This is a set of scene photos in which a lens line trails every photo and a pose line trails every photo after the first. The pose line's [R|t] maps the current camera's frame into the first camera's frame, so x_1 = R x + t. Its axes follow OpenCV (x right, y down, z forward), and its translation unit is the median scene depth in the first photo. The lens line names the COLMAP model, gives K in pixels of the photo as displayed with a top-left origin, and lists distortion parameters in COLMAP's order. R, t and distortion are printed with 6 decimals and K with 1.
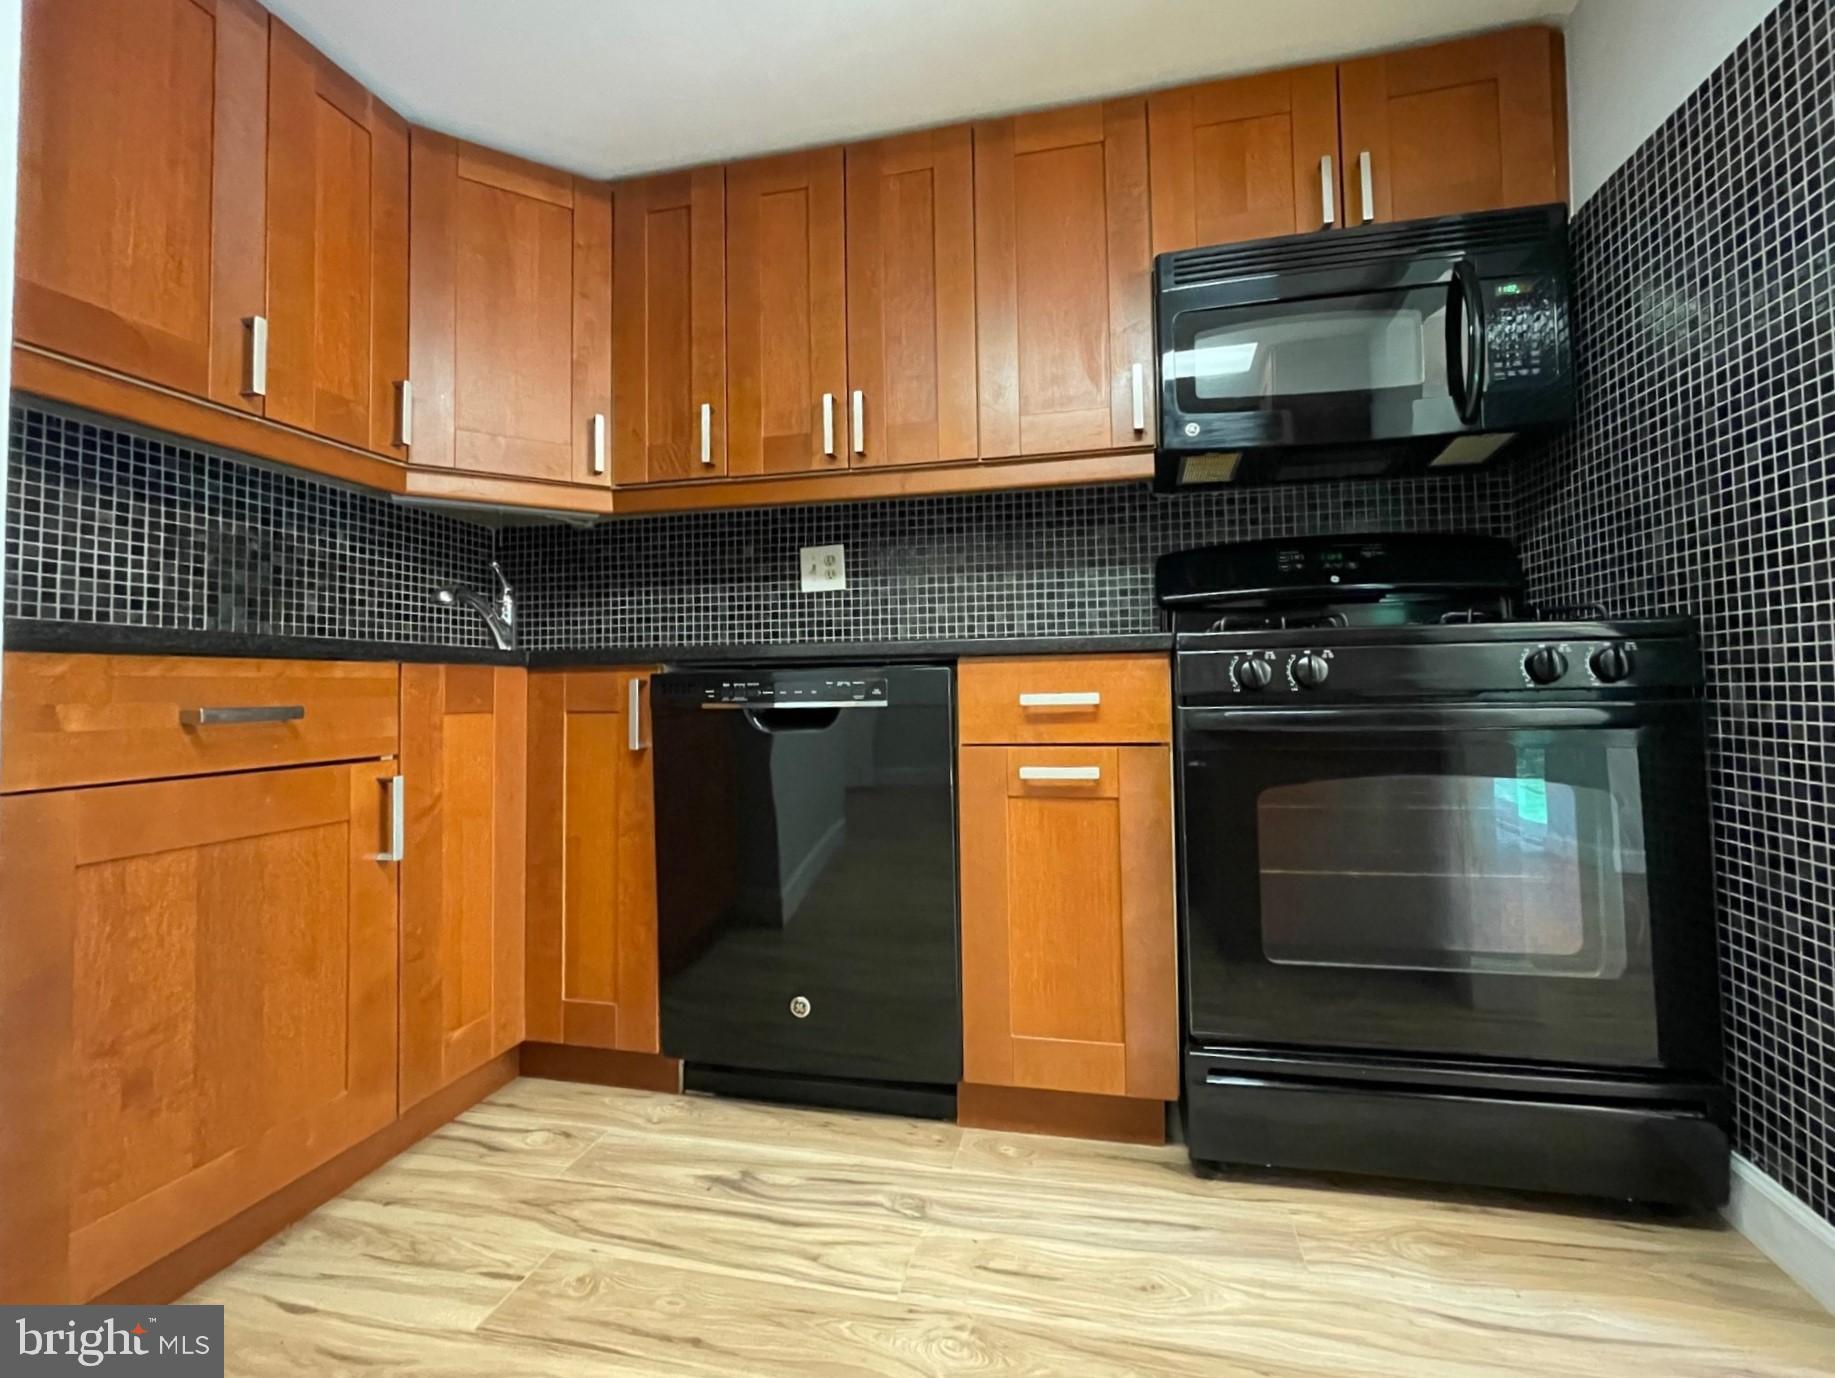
lens RADIAL K [[832.0, 0, 916.9], [0, 832.0, 659.4], [0, 0, 1]] dist [0.003330, -0.001321]
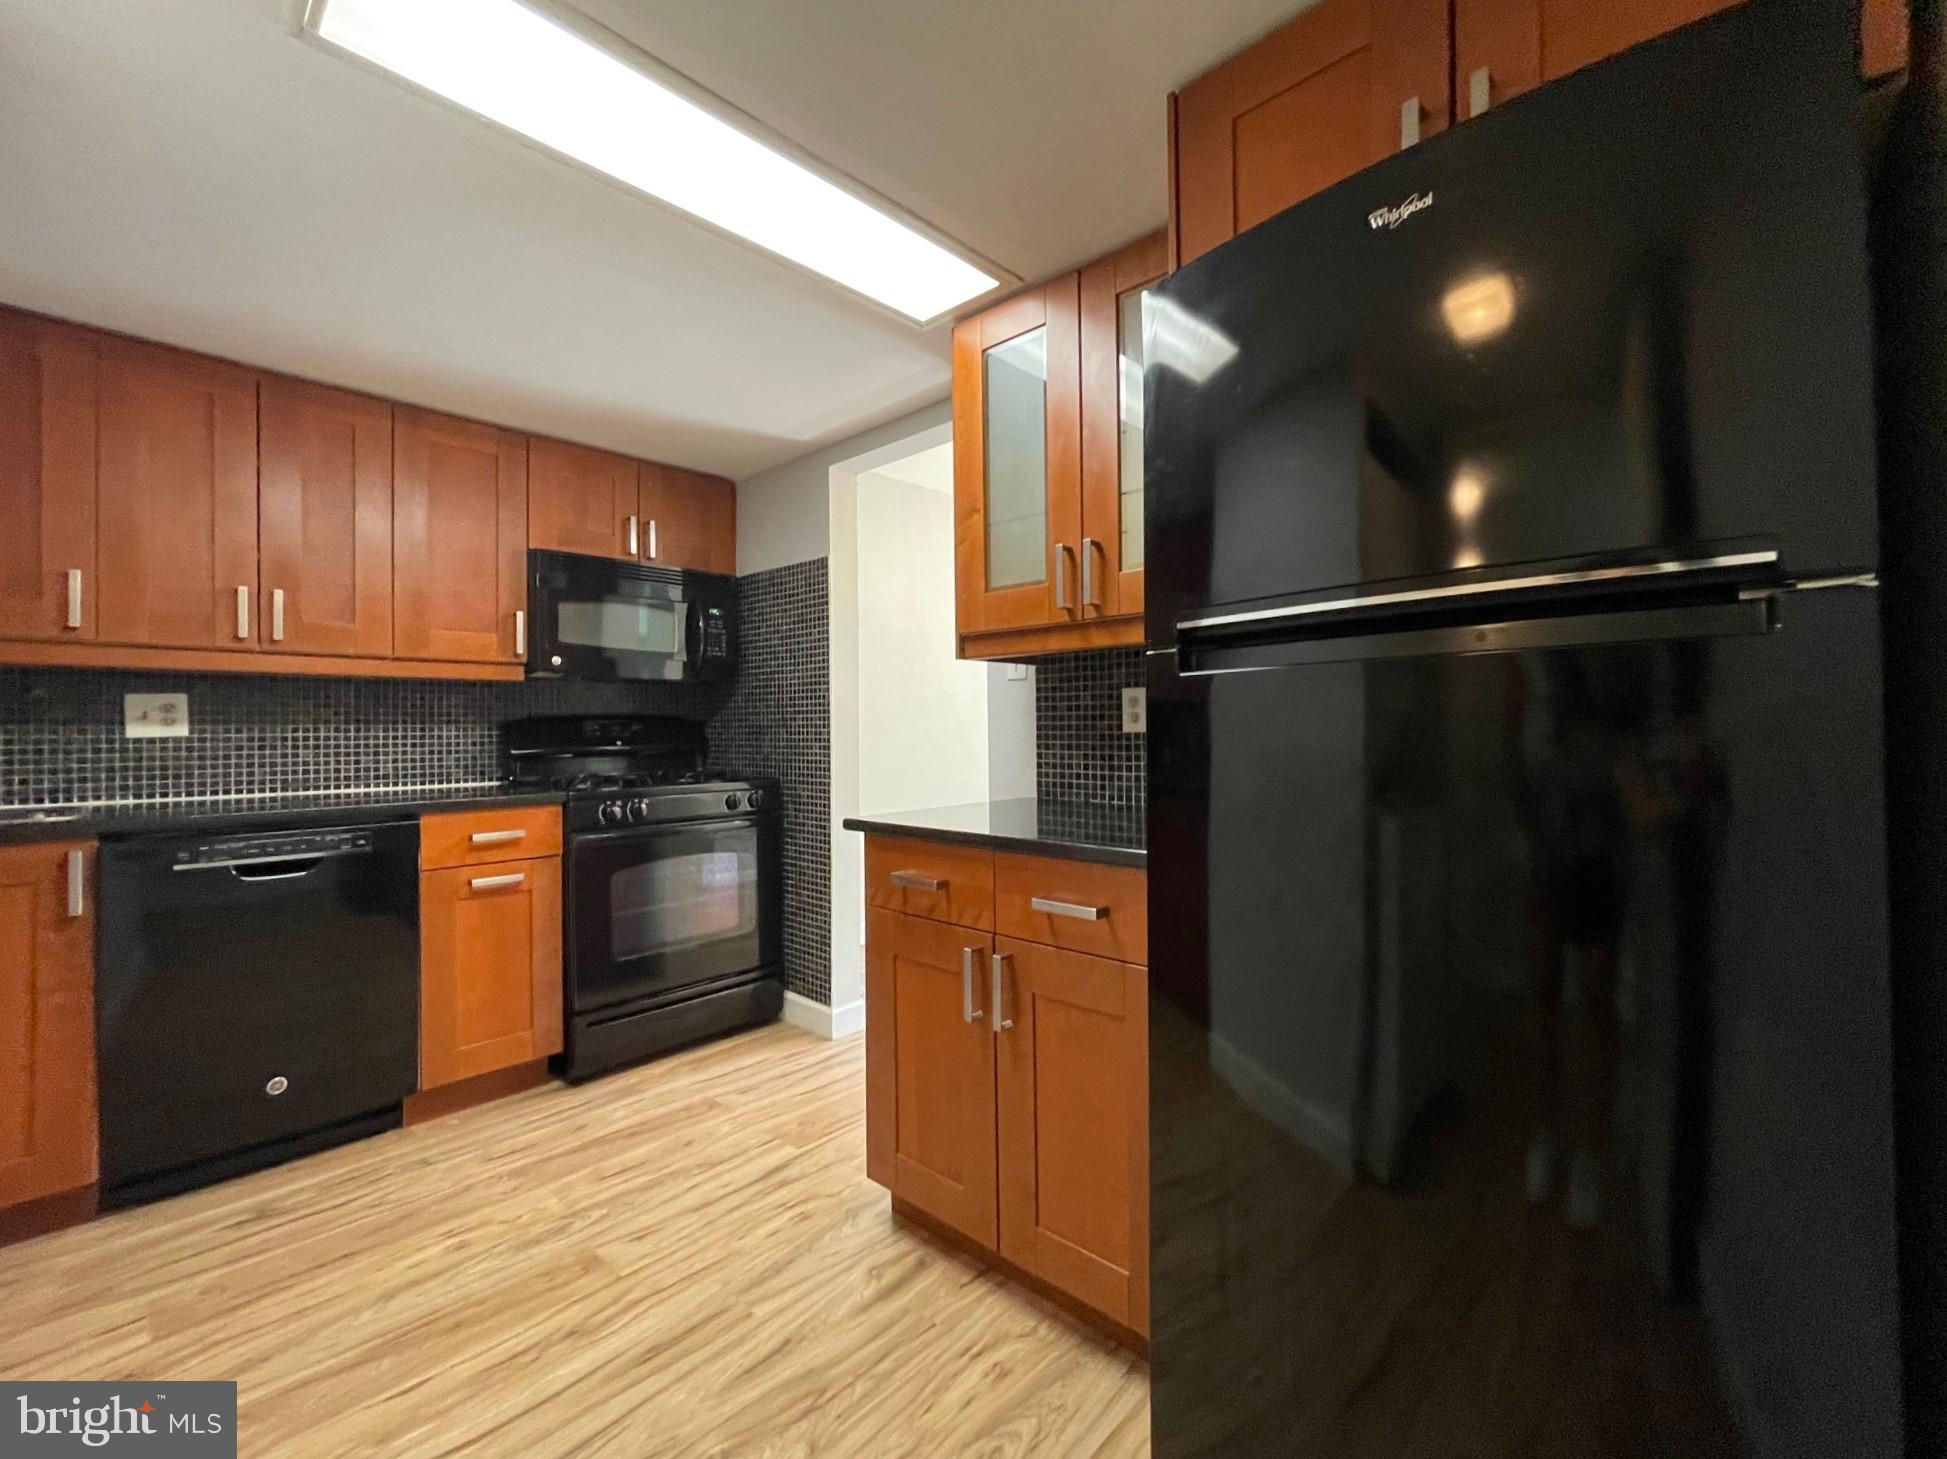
lens RADIAL K [[800.2, 0, 990.7], [0, 800.2, 725.1], [0, 0, 1]] dist [-0.004072, 0.001508]
pose [[0.488202, 0.018463, 0.872535, -0.638200], [-0.032573, 0.999465, -0.002923, -0.171536], [-0.872123, -0.026994, 0.488542, -0.536721]]
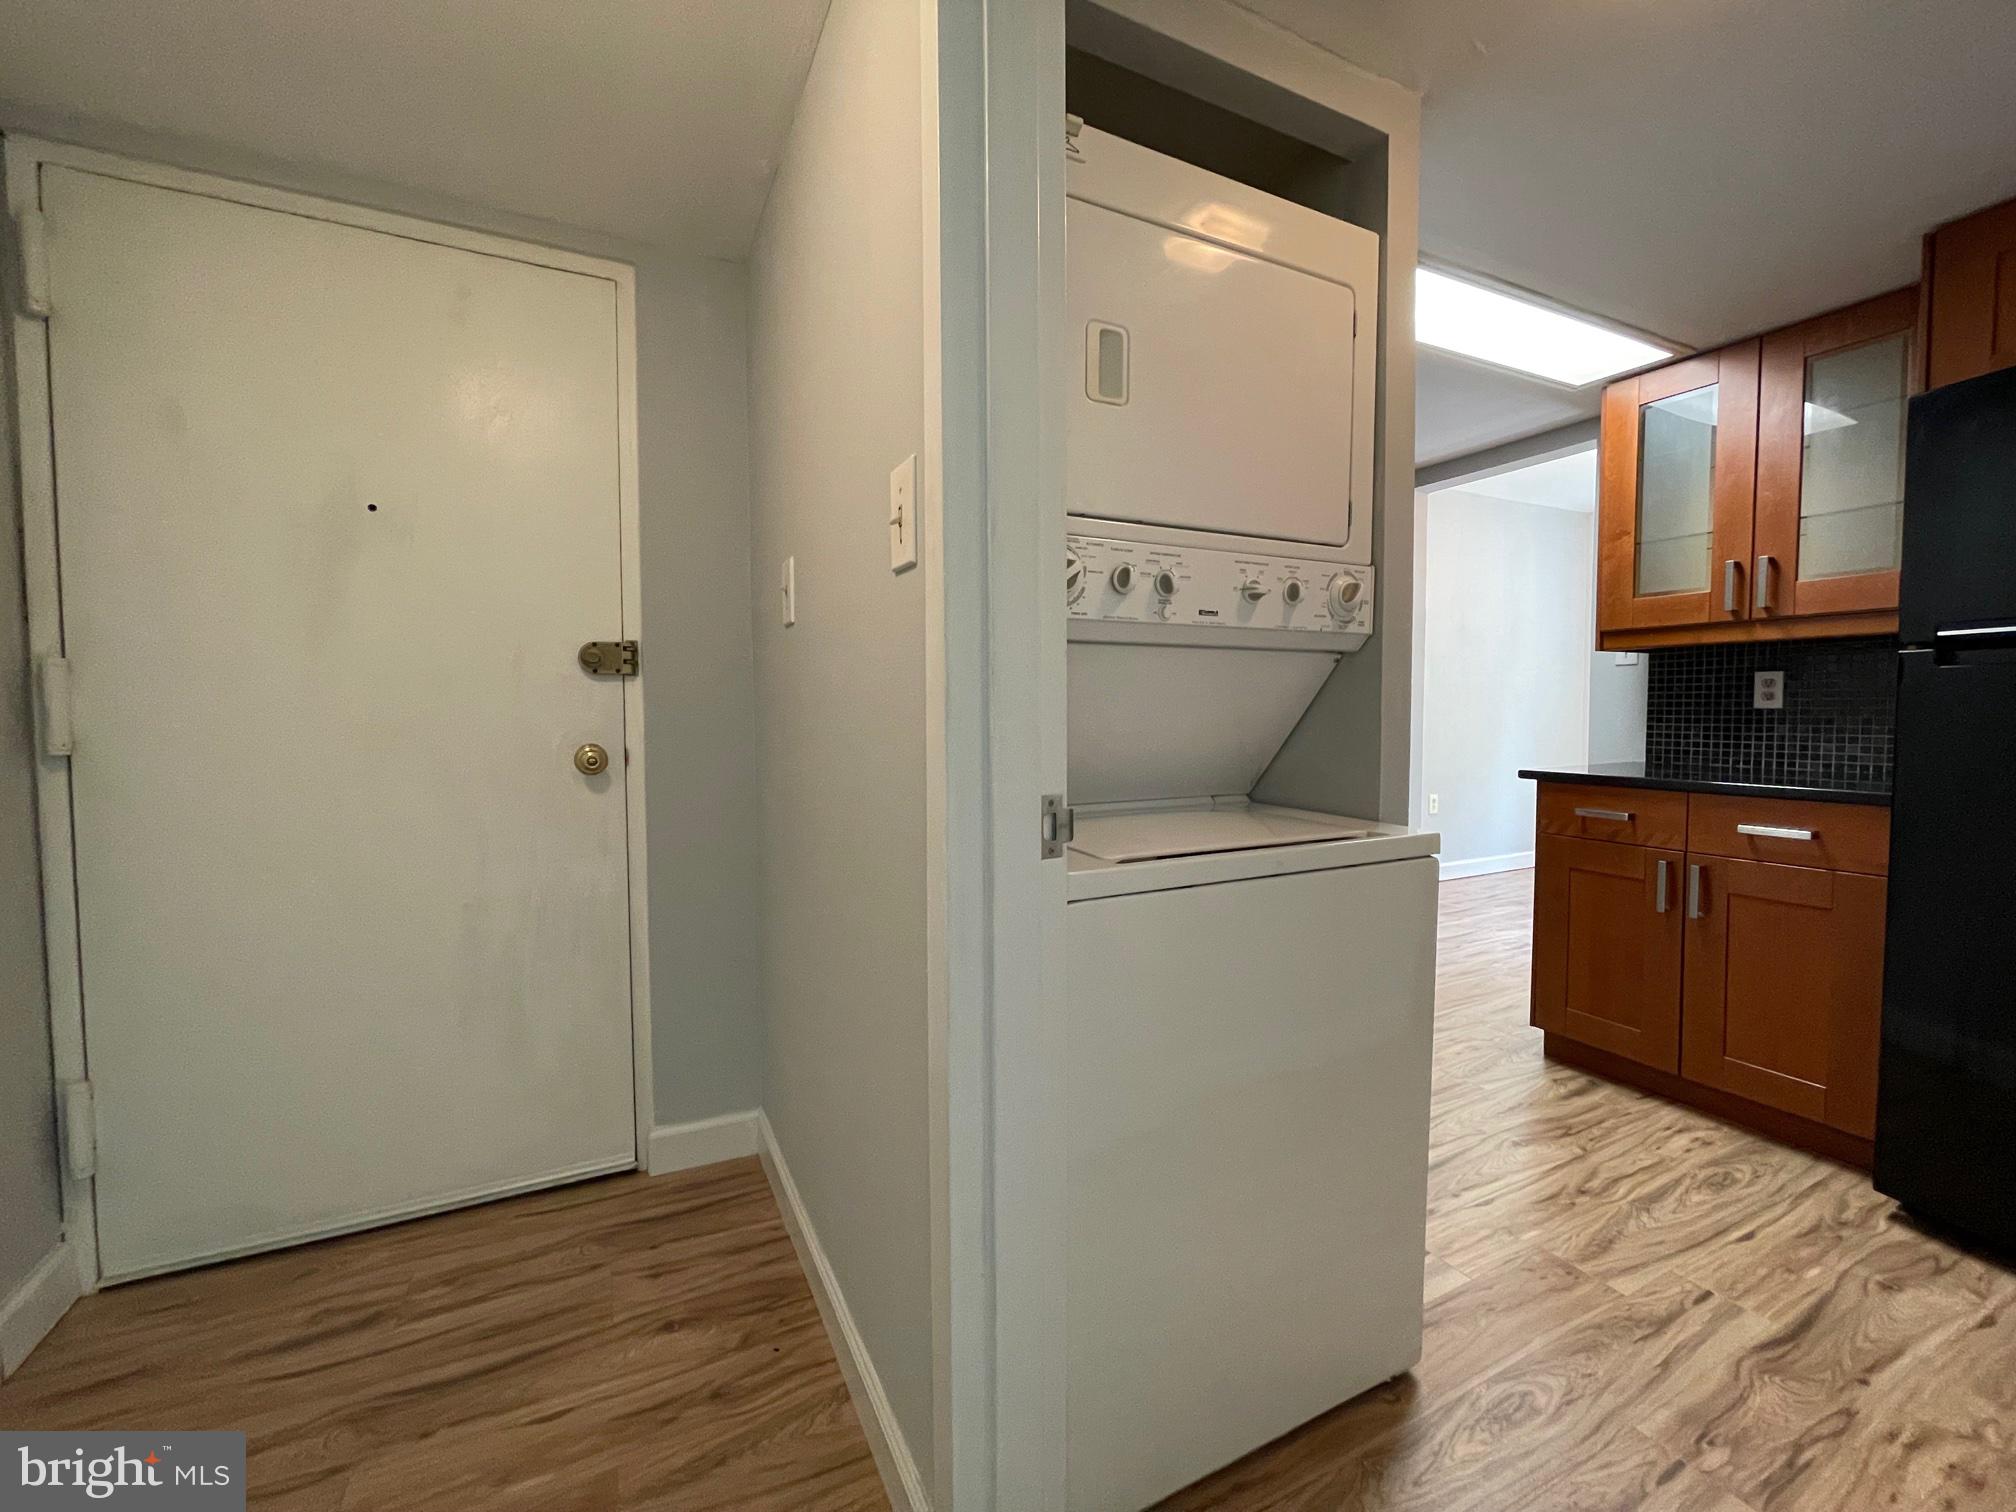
lens RADIAL K [[828.6, 0, 999.1], [0, 828.6, 747.9], [0, 0, 1]] dist [-0.004072, 0.001508]
pose [[0.769128, -0.014208, 0.638937, -1.483867], [-0.033832, 0.997446, 0.062906, -0.147465], [-0.638199, -0.069999, 0.766683, -0.405506]]
